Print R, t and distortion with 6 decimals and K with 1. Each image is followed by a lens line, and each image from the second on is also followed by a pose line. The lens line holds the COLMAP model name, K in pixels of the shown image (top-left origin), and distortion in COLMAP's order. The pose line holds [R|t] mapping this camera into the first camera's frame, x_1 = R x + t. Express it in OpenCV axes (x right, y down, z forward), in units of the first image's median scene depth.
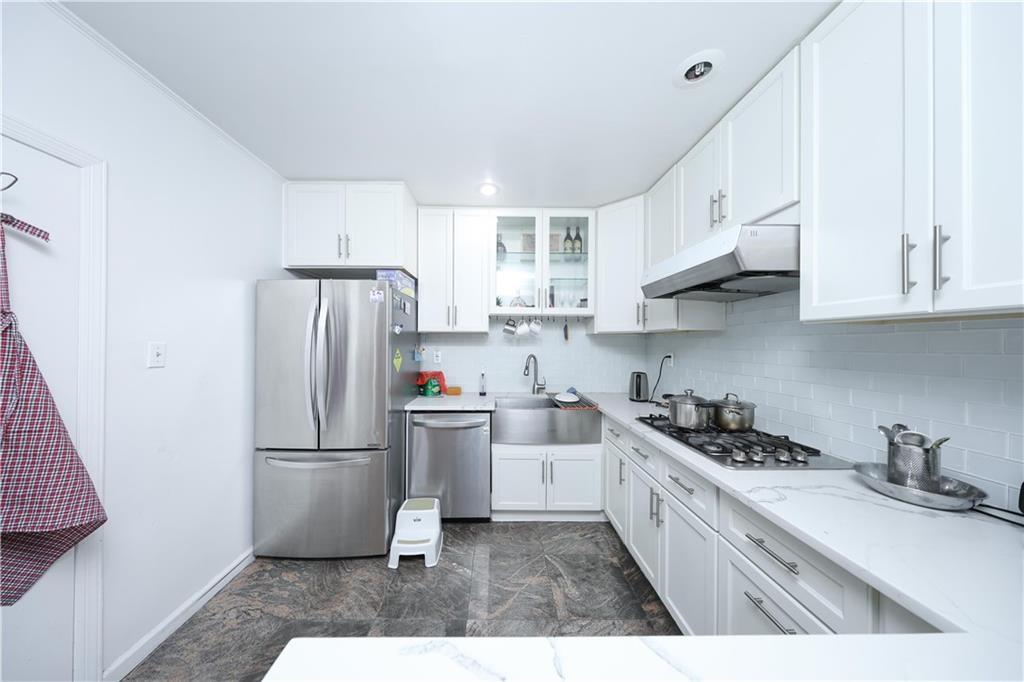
lens RADIAL K [[302.7, 0, 507.2], [0, 302.7, 340.1], [0, 0, 1]] dist [-0.009752, -0.000018]
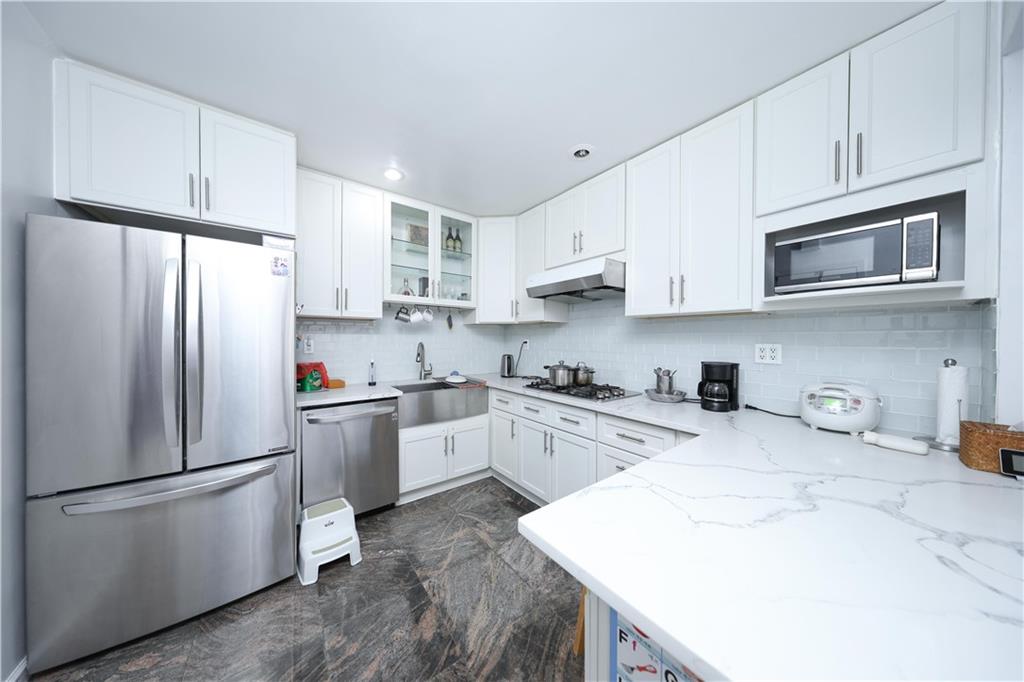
lens RADIAL K [[302.7, 0, 509.3], [0, 302.7, 340.3], [0, 0, 1]] dist [-0.009752, -0.000018]
pose [[0.801146, -0.004311, 0.598453, -0.390677], [-0.003413, 0.999925, 0.011773, 0.036517], [-0.598459, -0.011475, 0.801071, -0.029012]]
